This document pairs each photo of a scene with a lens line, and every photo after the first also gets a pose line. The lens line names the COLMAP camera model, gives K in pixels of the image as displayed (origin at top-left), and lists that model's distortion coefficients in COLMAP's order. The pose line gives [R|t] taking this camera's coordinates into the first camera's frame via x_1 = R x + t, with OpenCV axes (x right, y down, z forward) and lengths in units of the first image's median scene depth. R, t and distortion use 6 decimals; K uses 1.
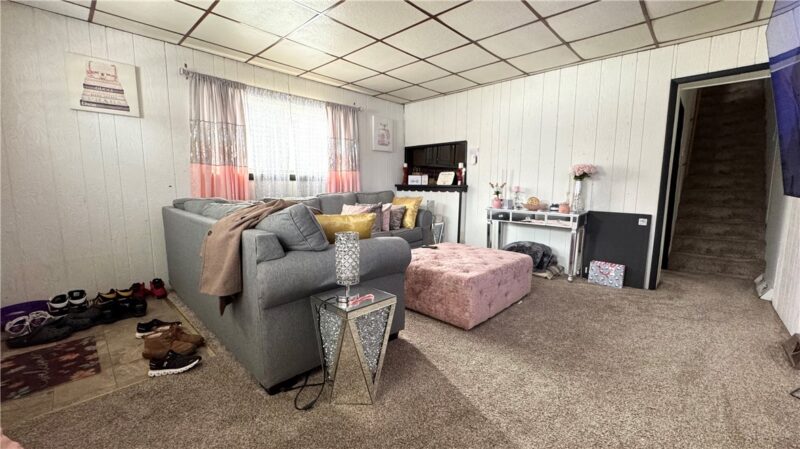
lens RADIAL K [[321.2, 0, 401.0], [0, 321.2, 223.6], [0, 0, 1]] dist [0.000417, 0.000010]
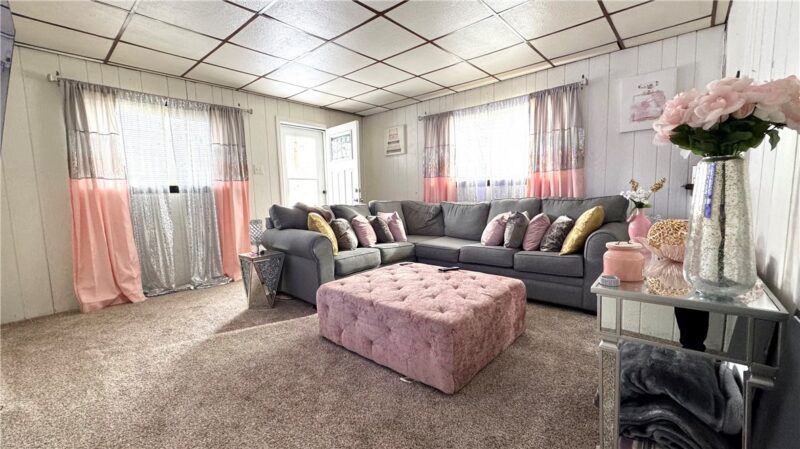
lens RADIAL K [[321.2, 0, 401.0], [0, 321.2, 223.6], [0, 0, 1]] dist [0.000417, 0.000010]
pose [[0.056783, 0.089187, -0.994395, 0.739821], [-0.092045, 0.992228, 0.083737, -0.079625], [0.994135, 0.086774, 0.064551, 0.713163]]
